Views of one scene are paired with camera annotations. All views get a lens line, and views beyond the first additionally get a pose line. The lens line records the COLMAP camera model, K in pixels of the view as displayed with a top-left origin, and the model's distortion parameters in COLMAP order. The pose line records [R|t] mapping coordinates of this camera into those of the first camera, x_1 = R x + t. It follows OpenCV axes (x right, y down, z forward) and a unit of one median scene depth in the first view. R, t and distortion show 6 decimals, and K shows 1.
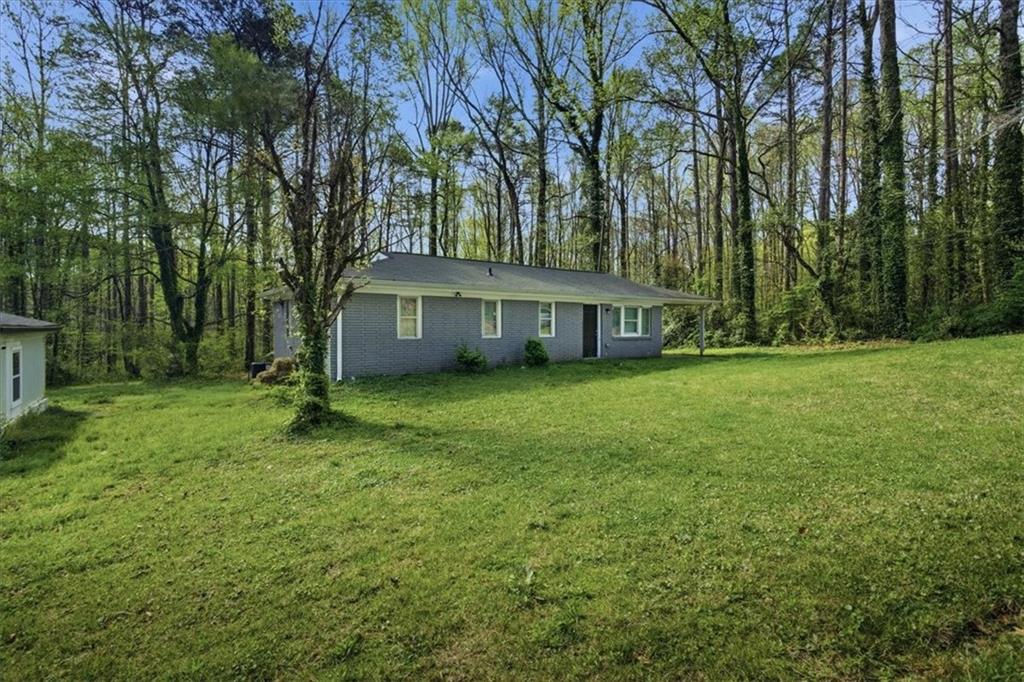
lens RADIAL K [[487.6, 0, 512.1], [0, 487.6, 336.1], [0, 0, 1]] dist [-0.002549, 0.000399]
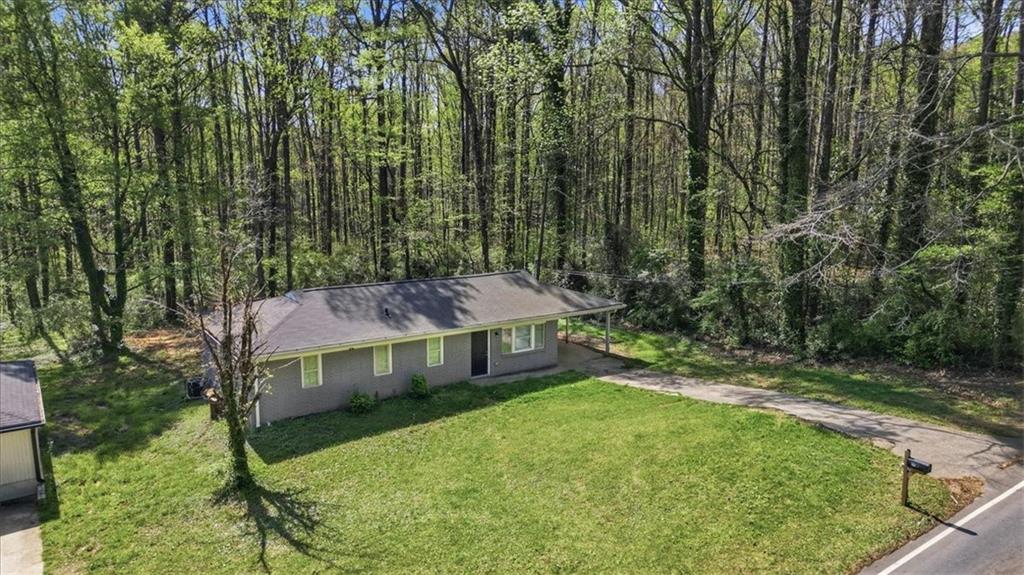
lens RADIAL K [[688.2, 0, 512.0], [0, 688.2, 287.5], [0, 0, 1]] dist [0.072409, -0.062193]
pose [[0.999640, 0.018045, -0.019862, 0.254453], [-0.014645, 0.987057, 0.159697, -0.406956], [0.022487, -0.159348, 0.986966, -0.549464]]
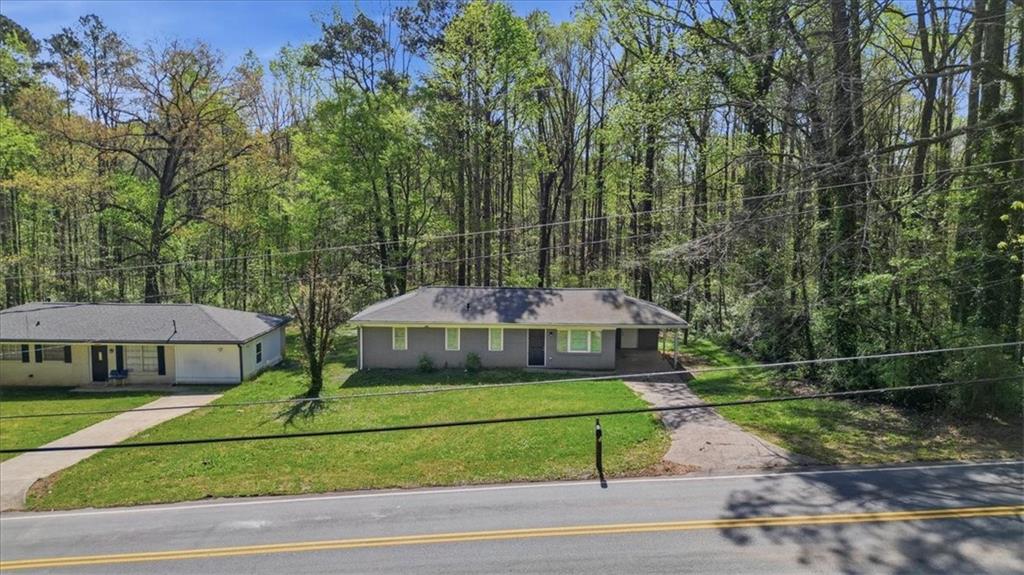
lens RADIAL K [[688.2, 0, 512.0], [0, 688.2, 287.5], [0, 0, 1]] dist [0.072409, -0.062193]
pose [[0.809837, 0.078870, -0.581330, 1.201533], [-0.016096, 0.993536, 0.112372, -0.390947], [0.586435, -0.081646, 0.805871, -0.616464]]
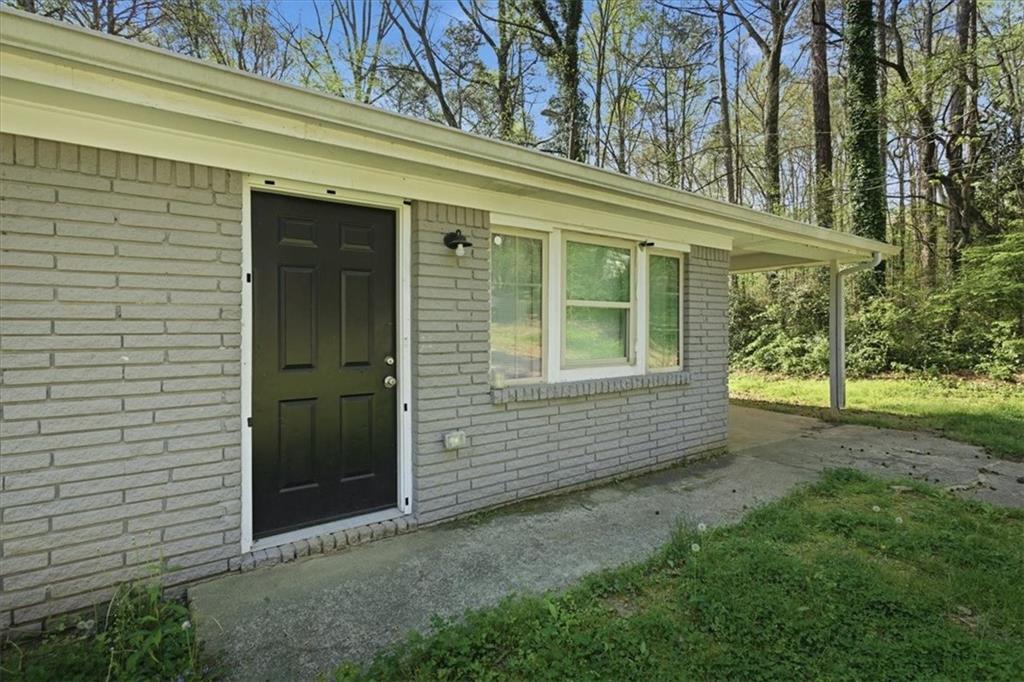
lens RADIAL K [[487.6, 0, 507.5], [0, 487.6, 332.3], [0, 0, 1]] dist [-0.003455, -0.000950]
pose [[0.999803, -0.000423, -0.019843, 0.212883], [0.000285, 0.999976, -0.006969, -0.018812], [0.019845, 0.006962, 0.999779, 0.803319]]
